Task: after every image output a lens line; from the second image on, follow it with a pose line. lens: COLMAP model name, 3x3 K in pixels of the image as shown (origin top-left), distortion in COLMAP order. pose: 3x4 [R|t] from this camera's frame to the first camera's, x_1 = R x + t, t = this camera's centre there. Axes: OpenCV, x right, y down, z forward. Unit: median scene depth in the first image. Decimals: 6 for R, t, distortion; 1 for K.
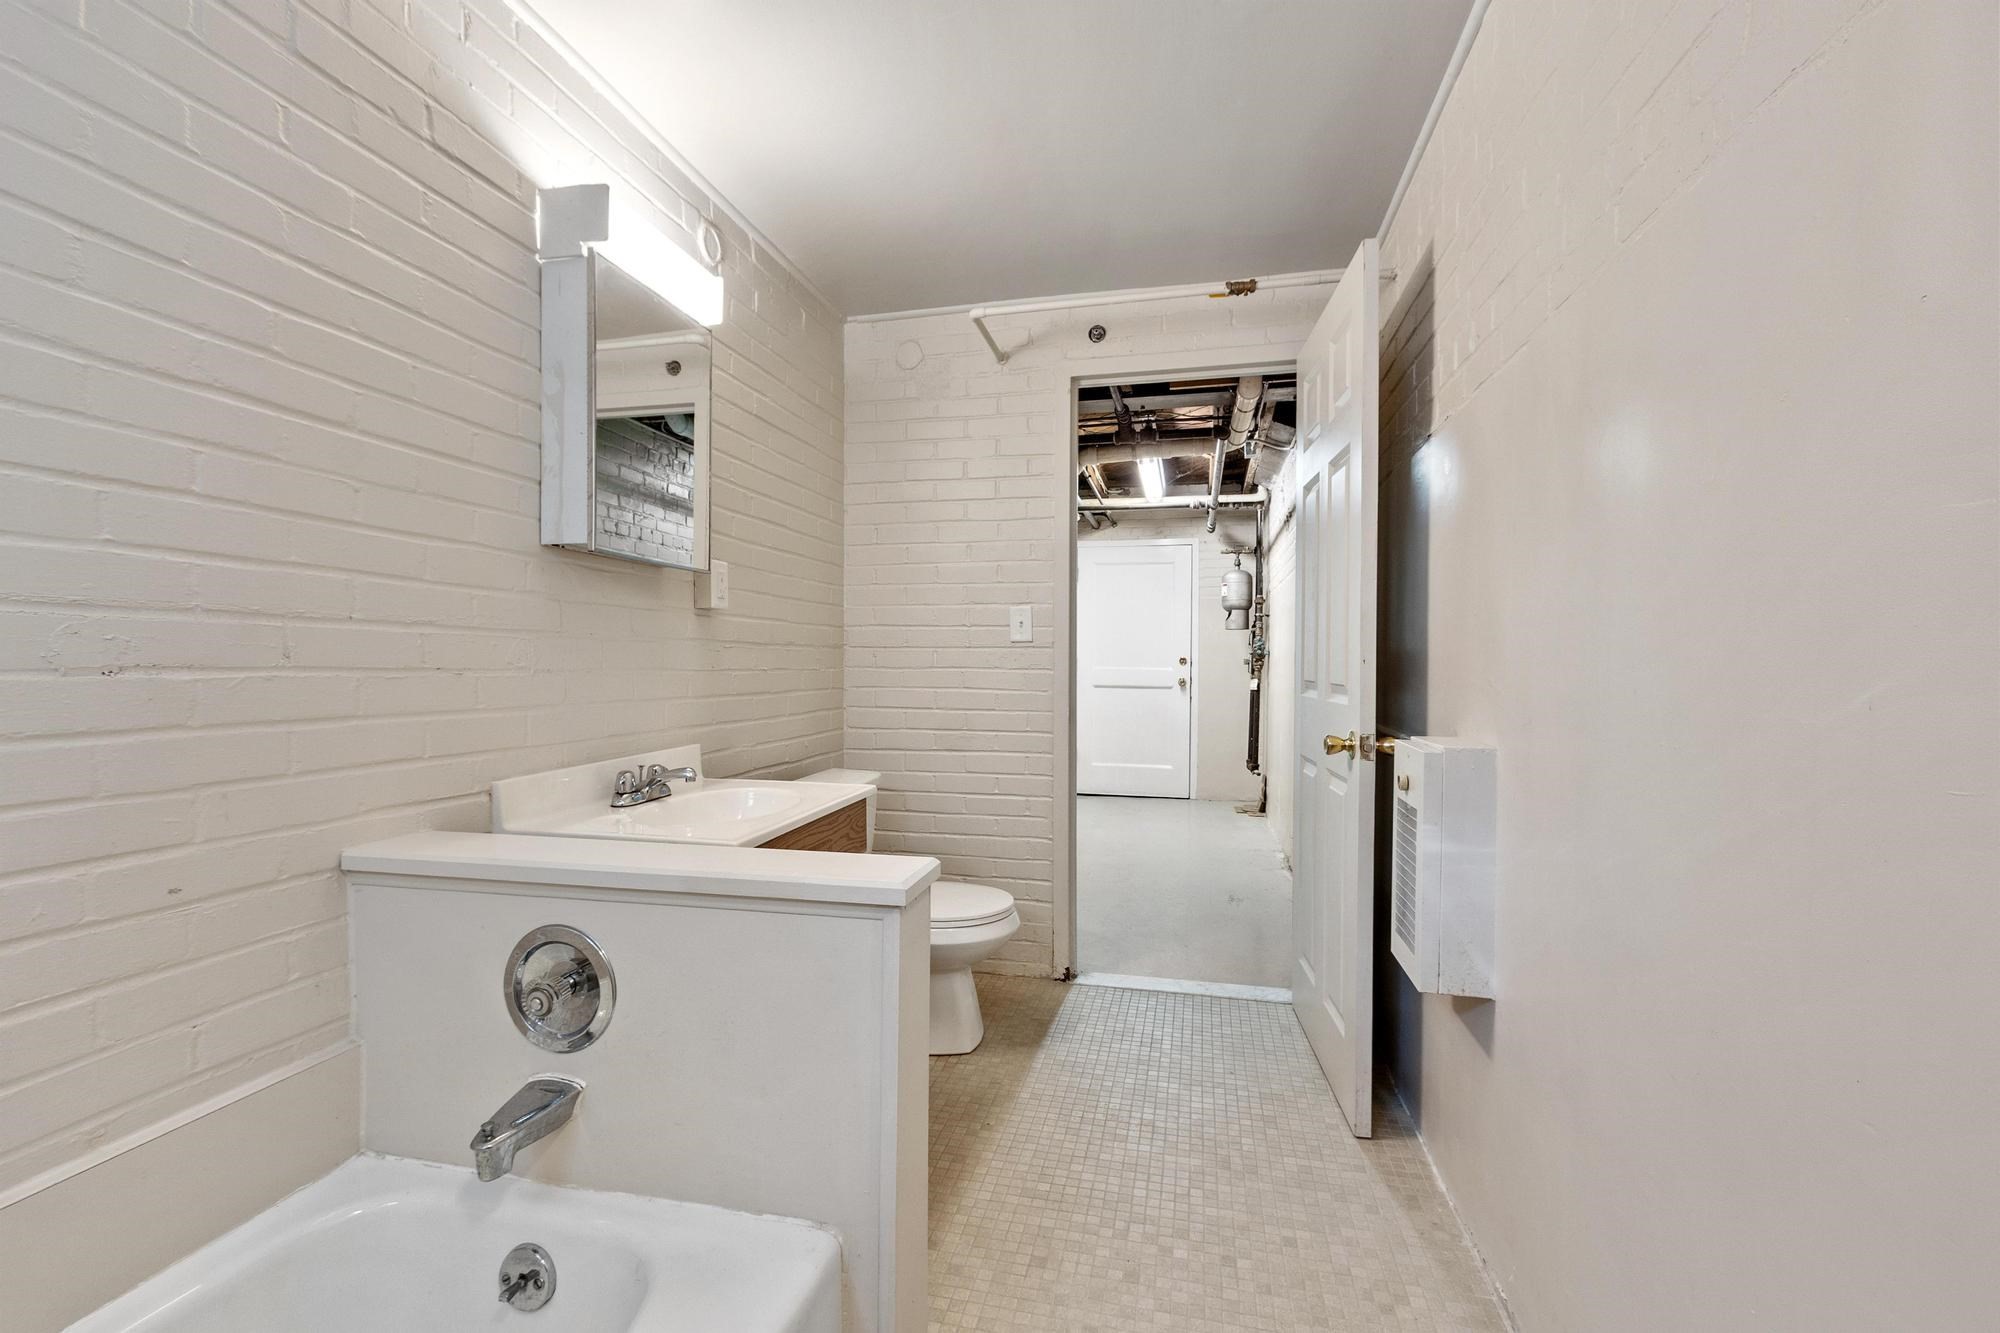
lens RADIAL K [[872.0, 0, 987.0], [0, 872.0, 658.8], [0, 0, 1]] dist [0.003284, 0.000438]
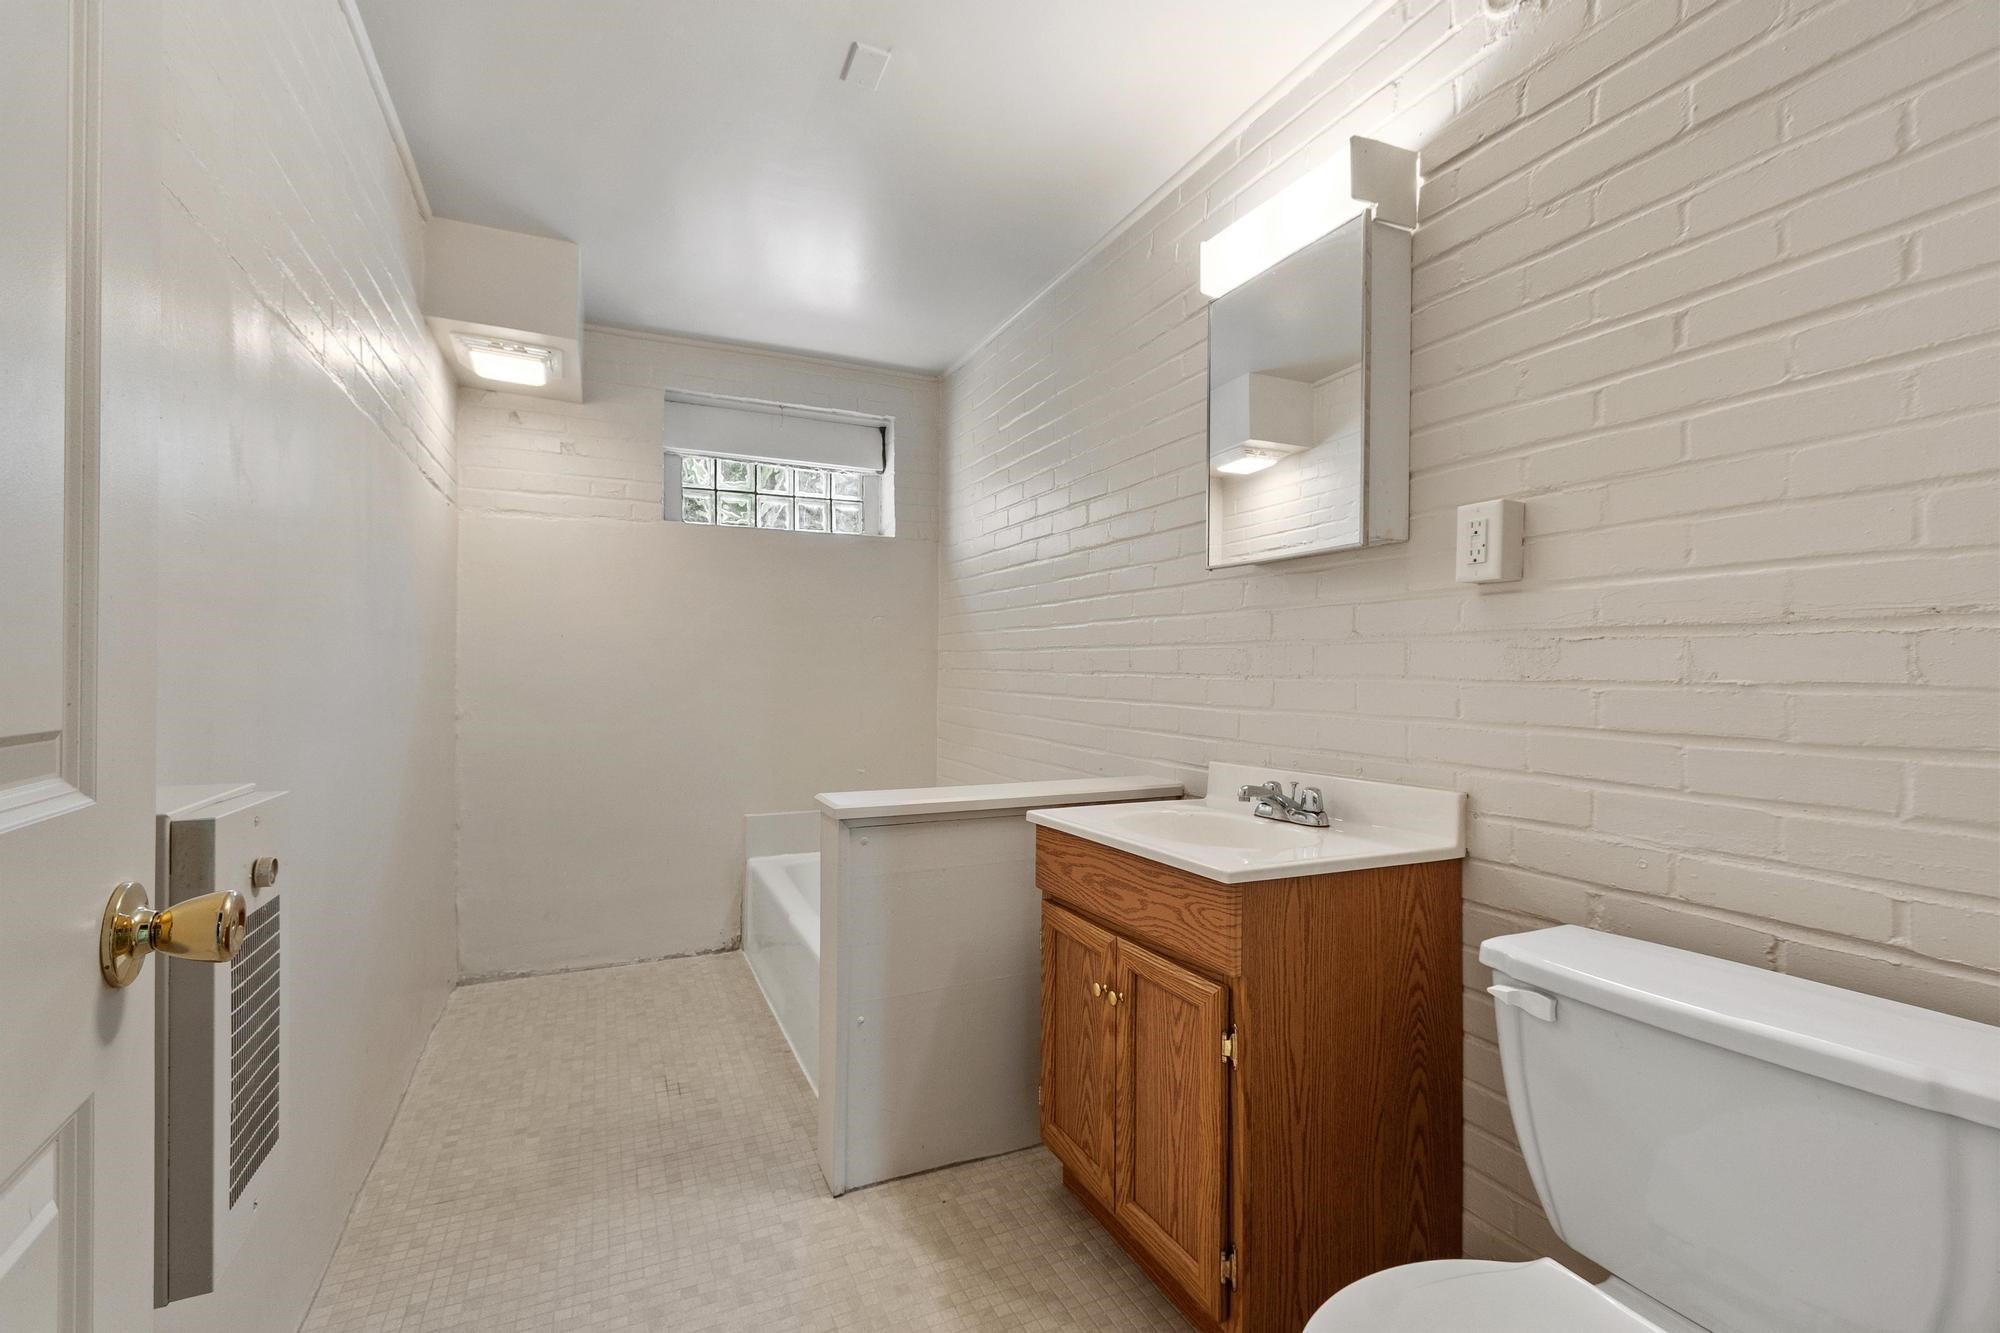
lens RADIAL K [[872.0, 0, 987.0], [0, 872.0, 658.8], [0, 0, 1]] dist [0.003284, 0.000438]
pose [[-0.792635, -0.016106, -0.609484, 0.446355], [-0.008117, 0.999841, -0.015865, 0.012096], [0.609643, -0.007628, -0.792640, 1.667540]]
